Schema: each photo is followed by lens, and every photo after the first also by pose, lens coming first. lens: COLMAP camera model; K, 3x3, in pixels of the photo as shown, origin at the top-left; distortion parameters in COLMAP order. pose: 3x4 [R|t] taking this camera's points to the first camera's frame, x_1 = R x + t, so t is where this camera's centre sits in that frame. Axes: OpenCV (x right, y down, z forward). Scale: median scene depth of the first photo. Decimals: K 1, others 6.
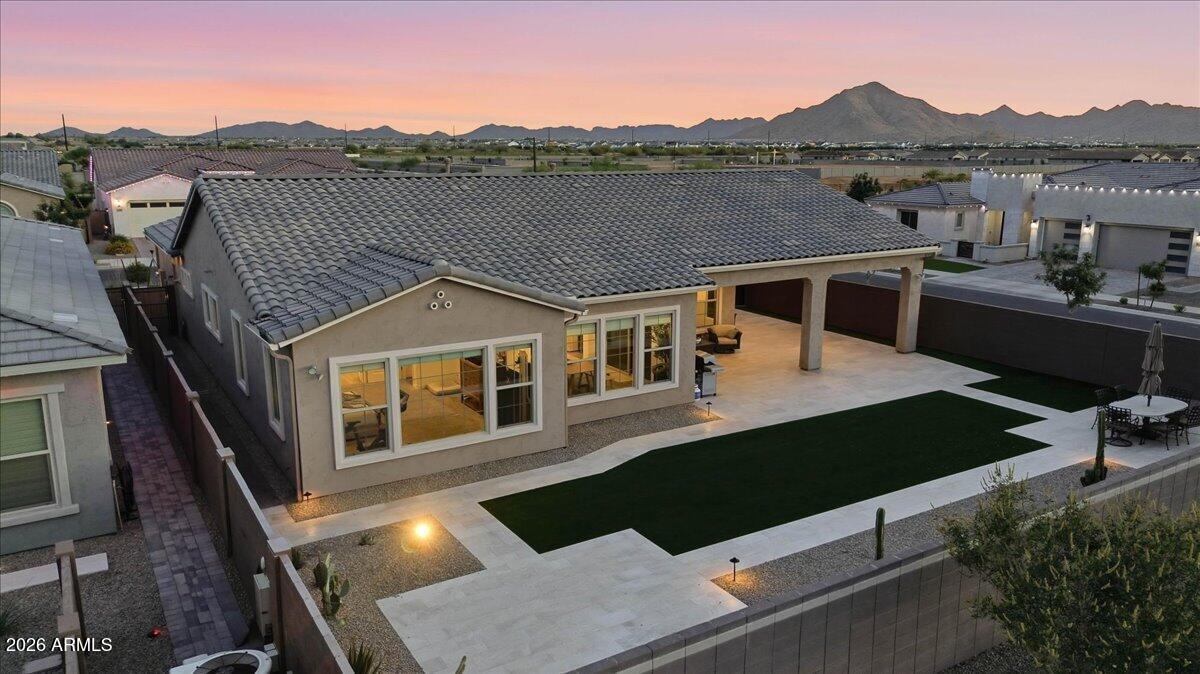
lens RADIAL K [[859.5, 0, 606.2], [0, 859.5, 338.6], [0, 0, 1]] dist [0.065005, -0.067408]
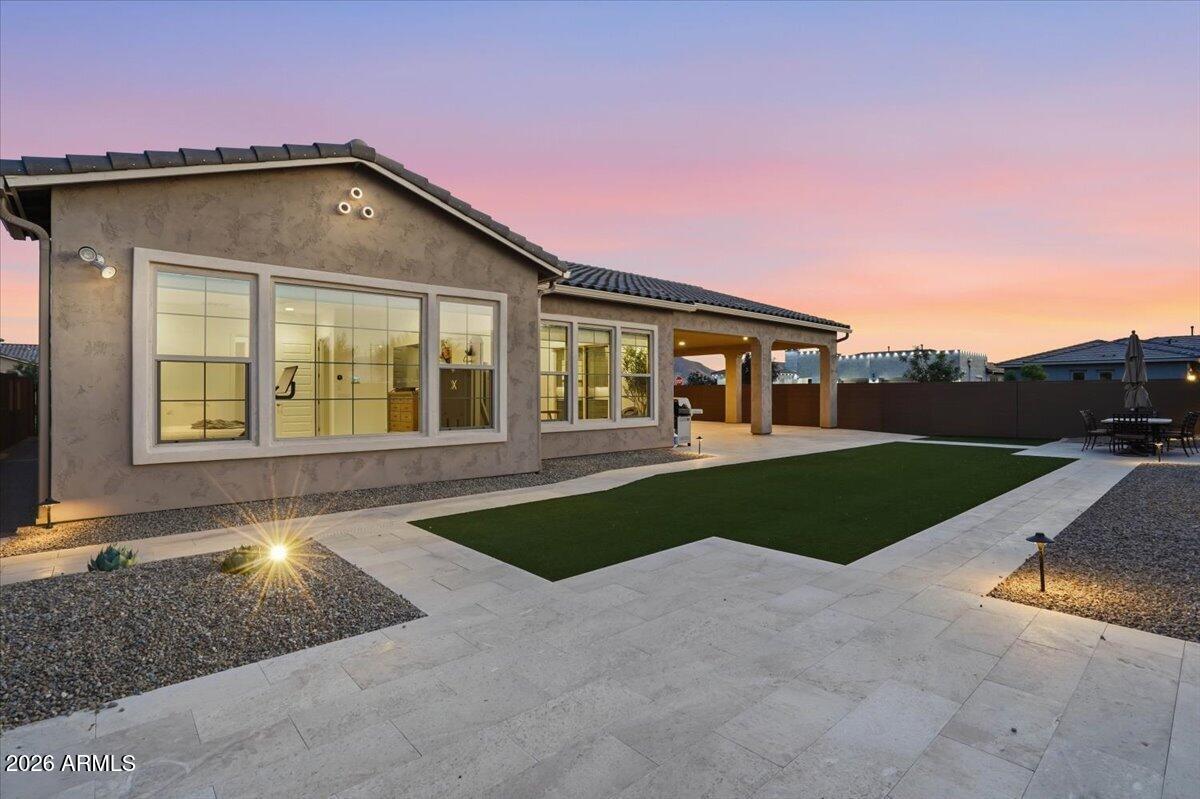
lens RADIAL K [[578.5, 0, 595.0], [0, 578.5, 390.4], [0, 0, 1]] dist [-0.044701, 0.001059]
pose [[0.987403, -0.007282, 0.158056, -0.078745], [0.041801, 0.975453, -0.216202, 0.170788], [-0.152602, 0.220085, 0.963470, 0.547169]]
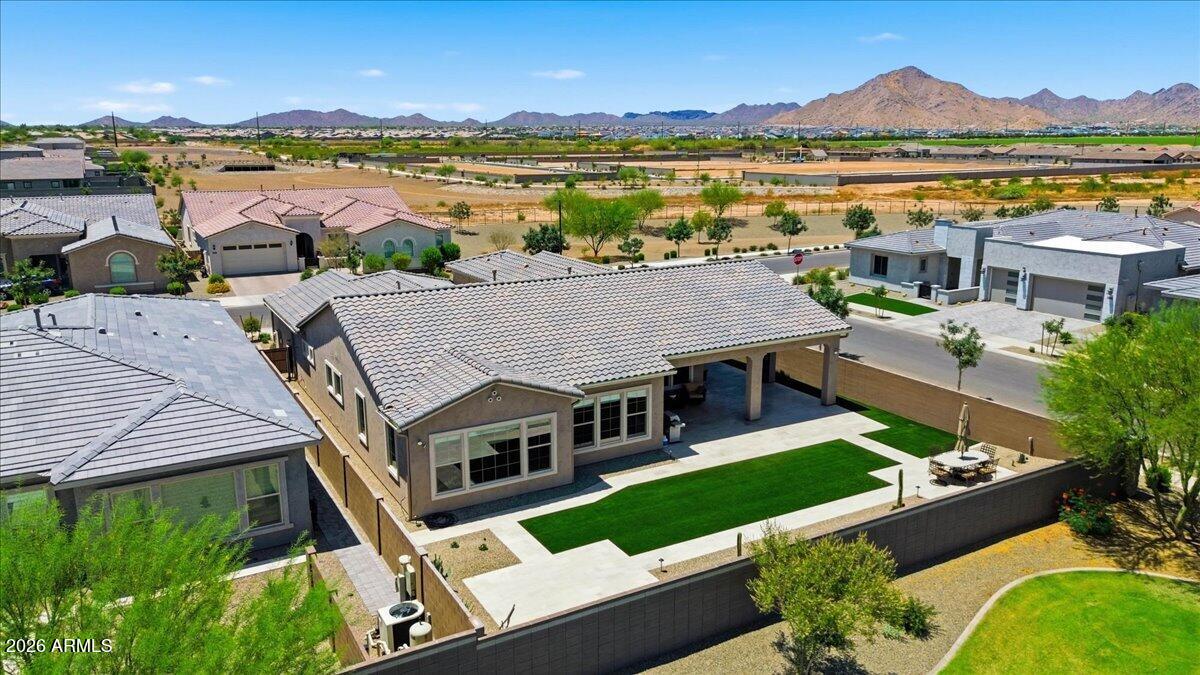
lens RADIAL K [[859.5, 0, 606.2], [0, 859.5, 339.1], [0, 0, 1]] dist [0.065005, -0.067408]
pose [[0.999388, 0.005472, -0.034542, 0.068159], [-0.004929, 0.999863, 0.015812, -0.164121], [0.034624, -0.015632, 0.999278, -0.561207]]
